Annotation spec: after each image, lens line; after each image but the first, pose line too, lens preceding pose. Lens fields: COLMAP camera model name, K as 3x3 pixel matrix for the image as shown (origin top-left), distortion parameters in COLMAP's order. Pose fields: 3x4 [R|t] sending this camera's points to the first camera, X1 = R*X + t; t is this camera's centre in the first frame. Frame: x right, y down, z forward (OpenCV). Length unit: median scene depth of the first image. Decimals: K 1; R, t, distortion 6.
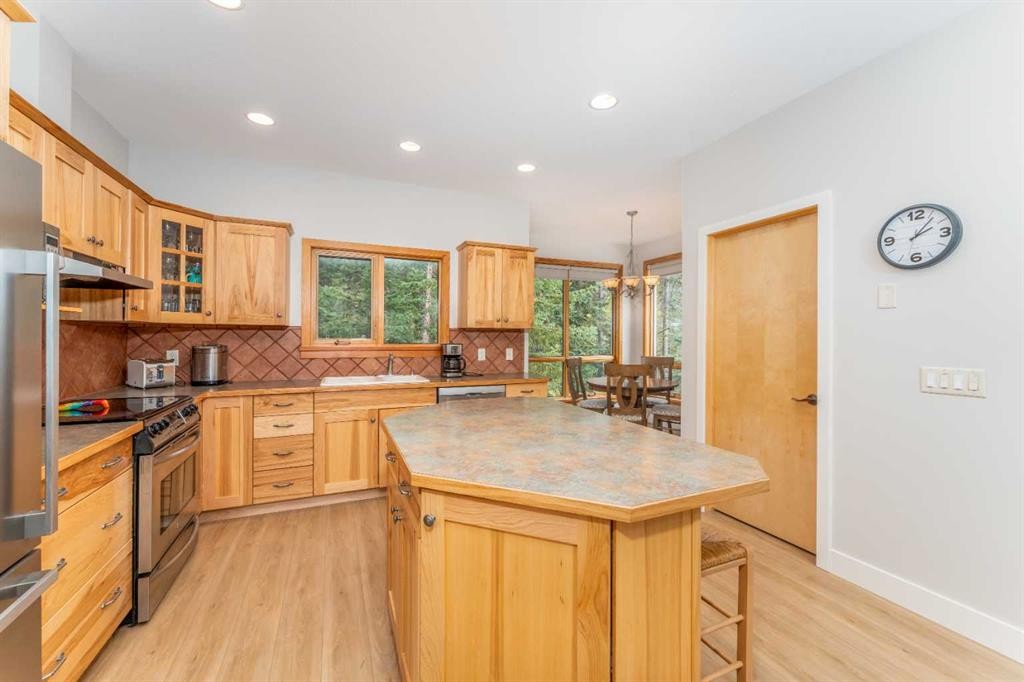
lens RADIAL K [[403.5, 0, 512.0], [0, 403.5, 341.0], [0, 0, 1]] dist [-0.002337, -0.000164]
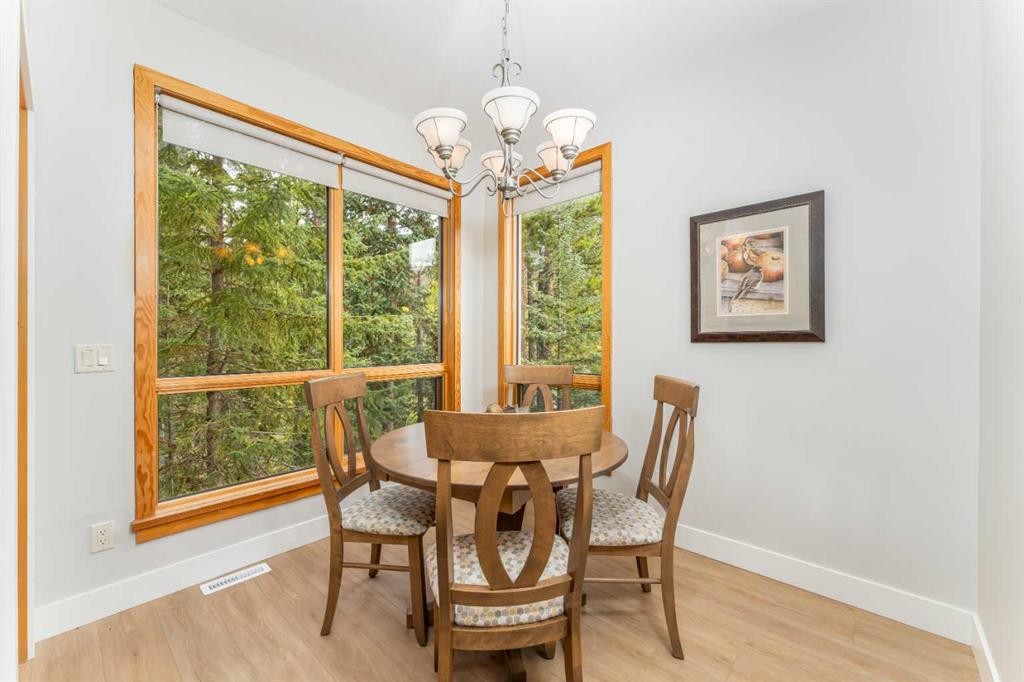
lens RADIAL K [[403.5, 0, 512.0], [0, 403.5, 341.0], [0, 0, 1]] dist [-0.002337, -0.000164]
pose [[0.905441, 0.000474, 0.424471, 0.057926], [0.001751, 0.999987, -0.004852, 0.003561], [-0.424468, 0.005136, 0.905429, 0.256362]]
